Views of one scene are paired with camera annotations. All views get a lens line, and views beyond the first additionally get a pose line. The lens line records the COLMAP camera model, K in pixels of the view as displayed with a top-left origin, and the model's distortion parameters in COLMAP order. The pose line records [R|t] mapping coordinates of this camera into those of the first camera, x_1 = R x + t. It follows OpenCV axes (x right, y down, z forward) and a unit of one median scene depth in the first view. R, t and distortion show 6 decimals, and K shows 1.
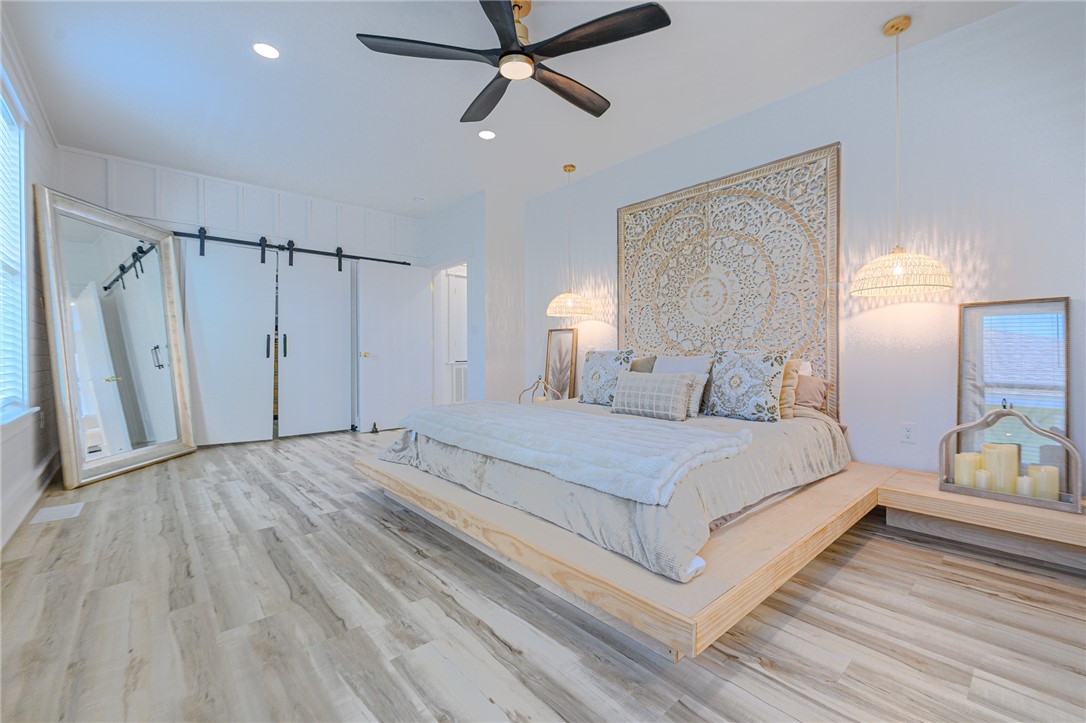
lens RADIAL K [[446.0, 0, 543.0], [0, 446.0, 361.5], [0, 0, 1]] dist [-0.002901, 0.000084]
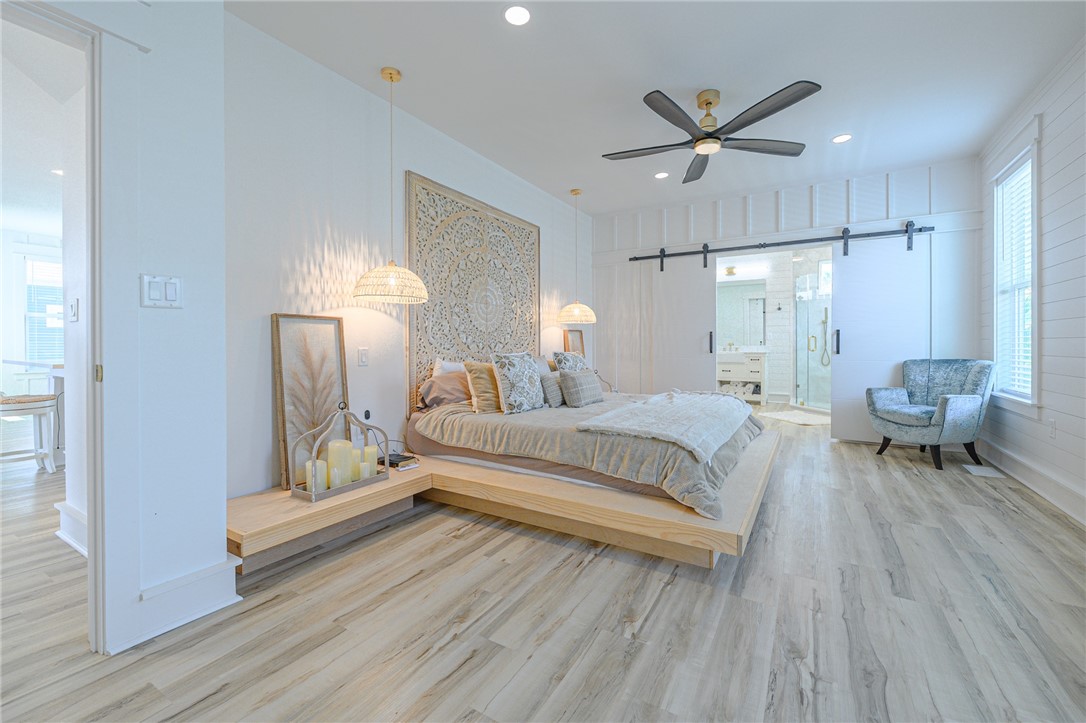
lens RADIAL K [[446.0, 0, 543.0], [0, 446.0, 361.5], [0, 0, 1]] dist [-0.002901, 0.000084]
pose [[-0.297750, -0.034295, 0.954028, -0.798511], [0.019661, 0.998922, 0.042045, -0.048035], [-0.954441, 0.031276, -0.296755, 1.250469]]
